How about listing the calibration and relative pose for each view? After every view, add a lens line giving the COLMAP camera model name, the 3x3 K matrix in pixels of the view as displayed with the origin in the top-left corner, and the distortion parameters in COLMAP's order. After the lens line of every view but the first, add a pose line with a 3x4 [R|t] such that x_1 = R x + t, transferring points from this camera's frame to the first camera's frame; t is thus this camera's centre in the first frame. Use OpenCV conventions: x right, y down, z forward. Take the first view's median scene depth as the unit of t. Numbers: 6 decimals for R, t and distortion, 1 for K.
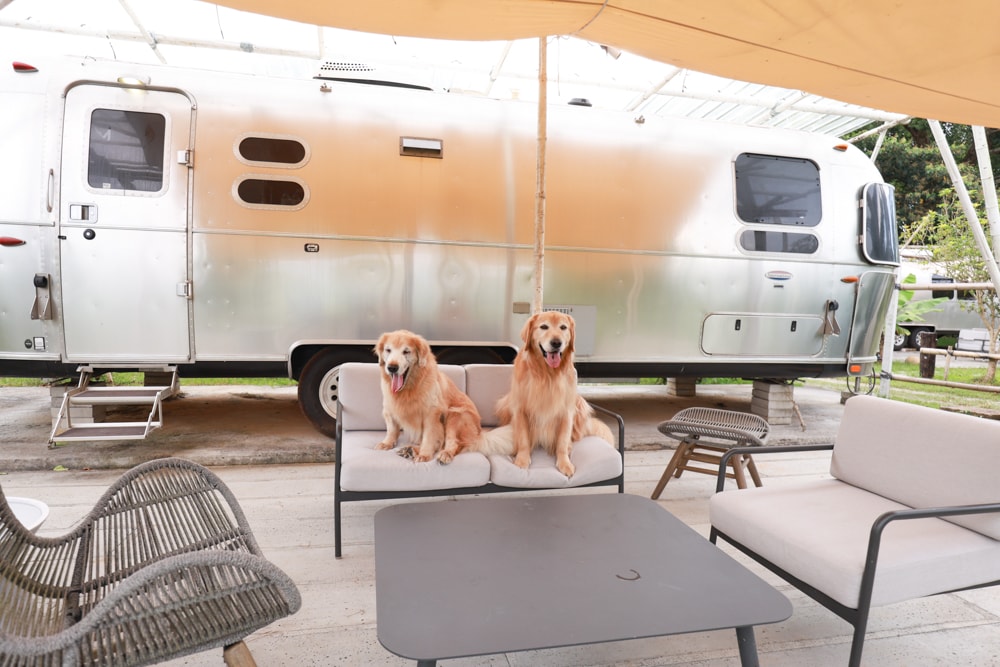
lens RADIAL K [[571.8, 0, 502.2], [0, 571.8, 350.0], [0, 0, 1]] dist [-0.021277, 0.000173]
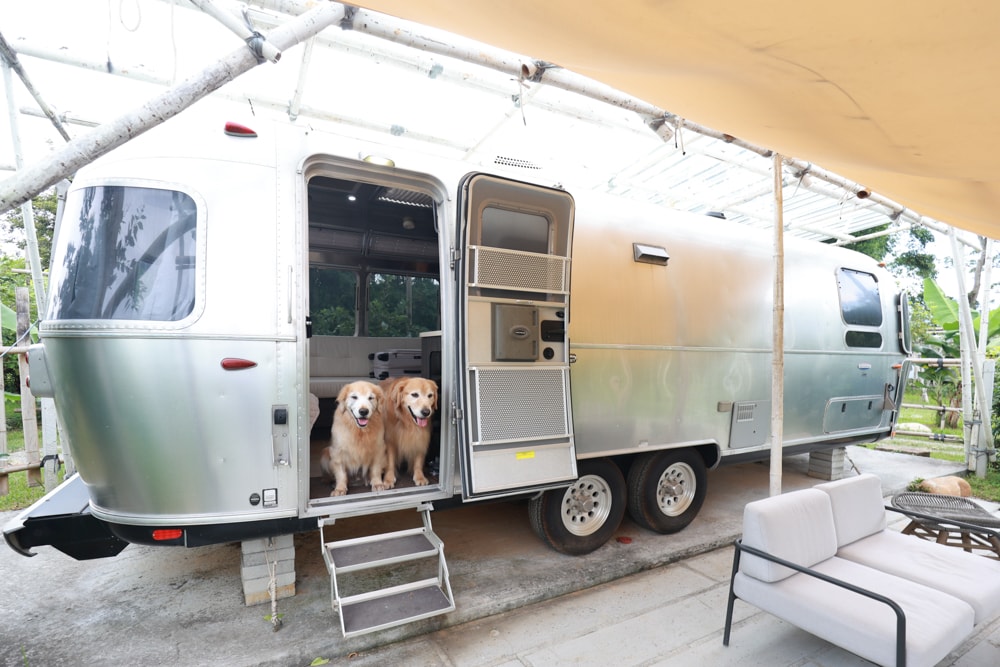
lens RADIAL K [[437.4, 0, 501.5], [0, 437.4, 375.7], [0, 0, 1]] dist [-0.027432, 0.000269]
pose [[0.968470, -0.024885, 0.247882, -0.556499], [0.026792, 0.999632, -0.004322, -0.136989], [-0.247683, 0.010827, 0.968781, 0.305306]]
